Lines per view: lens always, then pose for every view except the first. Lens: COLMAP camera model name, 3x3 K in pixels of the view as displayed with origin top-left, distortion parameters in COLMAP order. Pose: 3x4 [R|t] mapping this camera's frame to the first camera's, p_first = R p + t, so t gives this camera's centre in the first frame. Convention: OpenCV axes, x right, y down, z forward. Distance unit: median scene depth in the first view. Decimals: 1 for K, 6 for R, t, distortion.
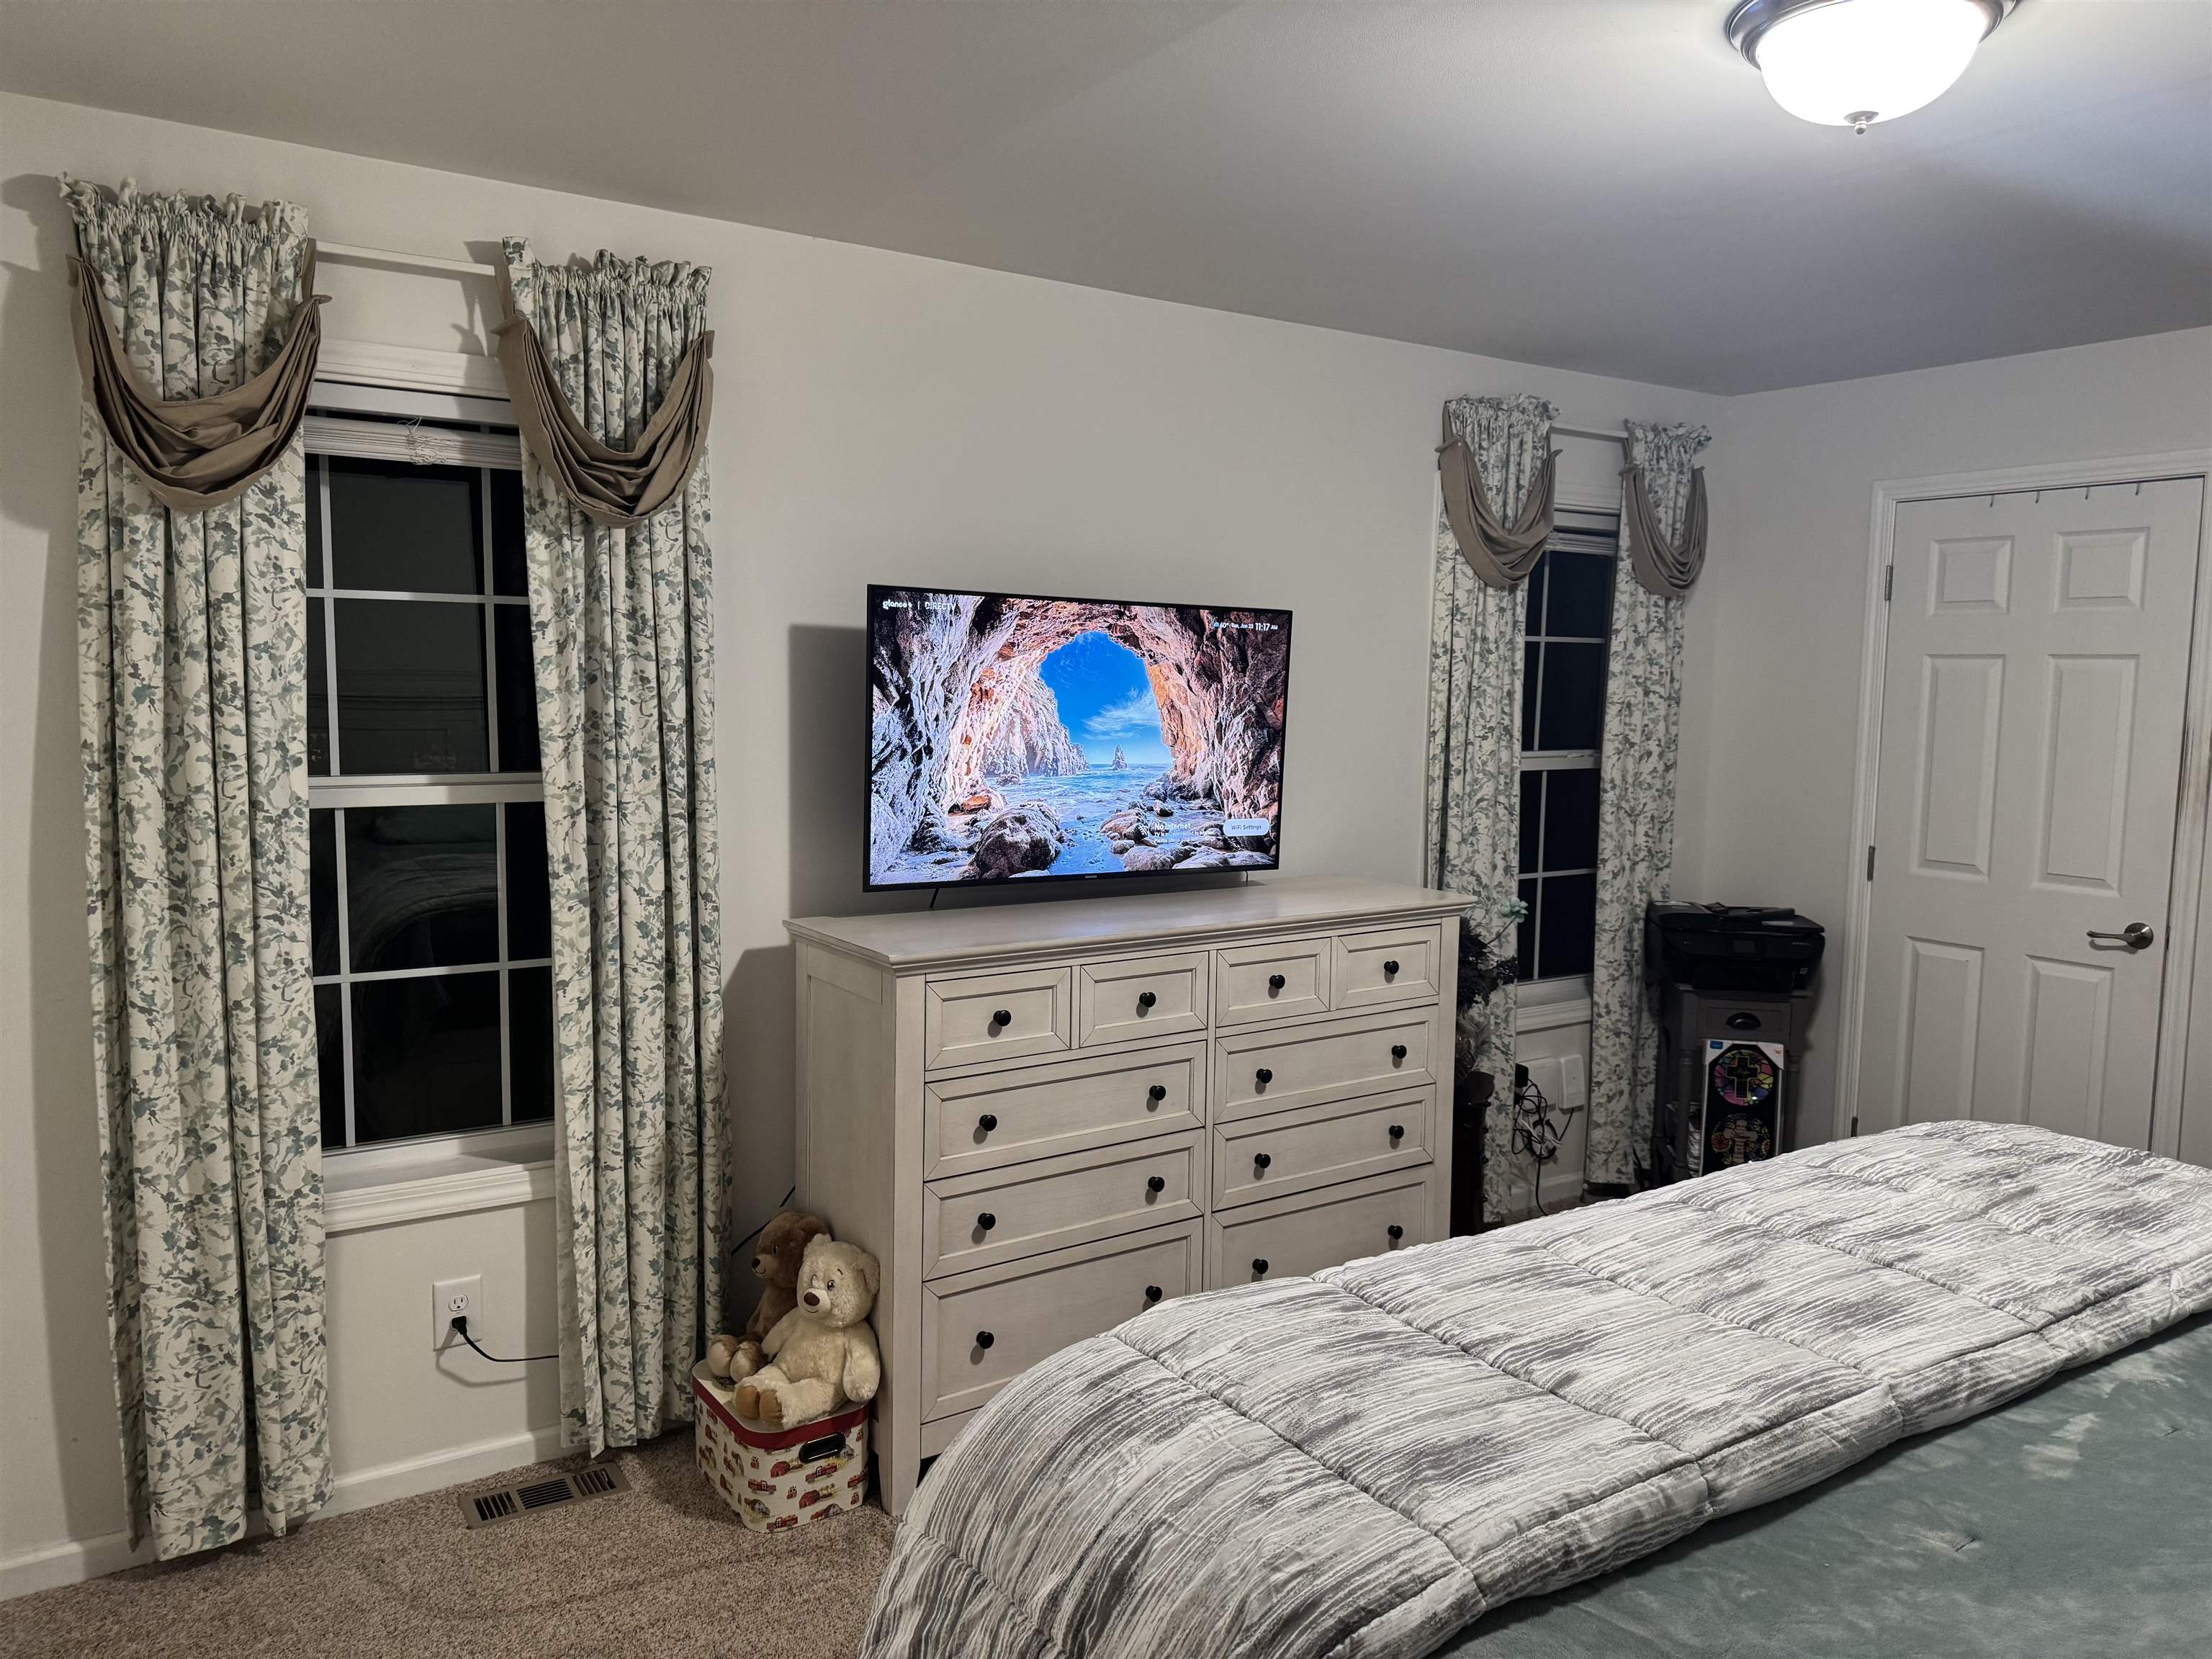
lens RADIAL K [[1565.1, 0, 1113.4], [0, 1565.1, 829.2], [0, 0, 1]] dist [0.094500, -0.114469]
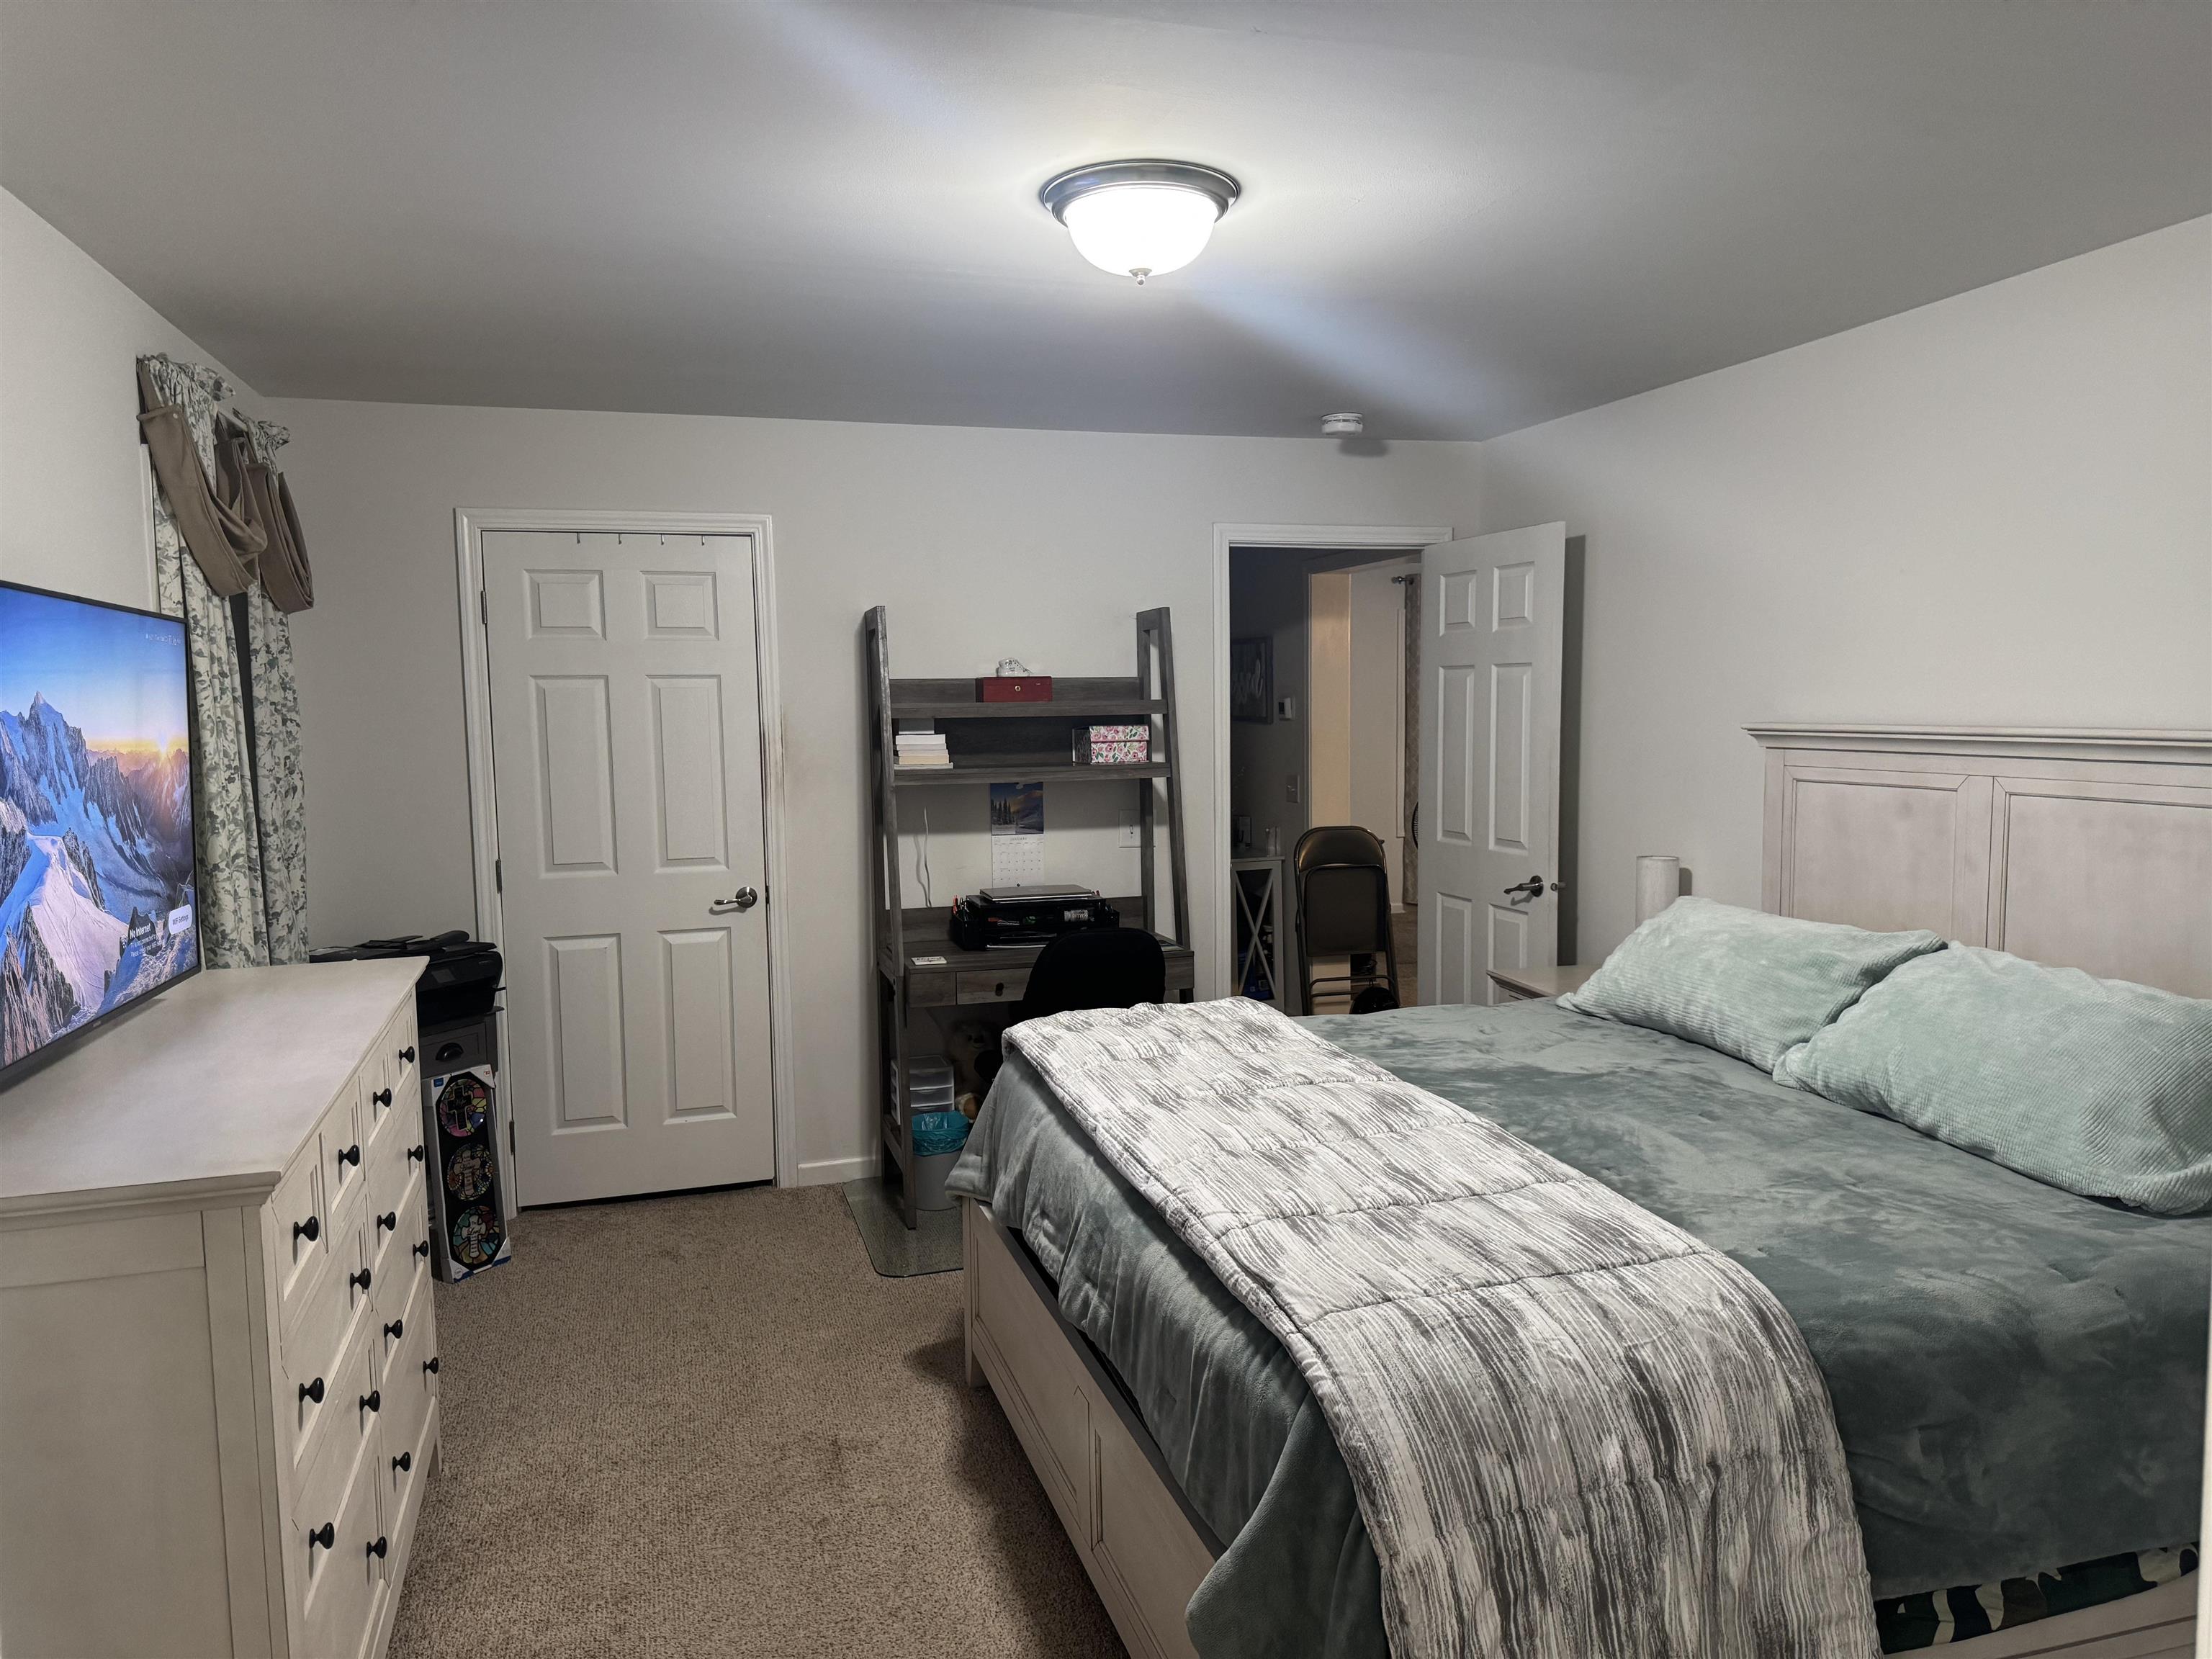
lens RADIAL K [[1565.1, 0, 1108.7], [0, 1565.1, 830.8], [0, 0, 1]] dist [0.094500, -0.114469]
pose [[0.299622, -0.104095, 0.948362, -0.424704], [0.117876, 0.990453, 0.071473, -0.038673], [-0.946748, 0.090375, 0.309031, 0.325709]]
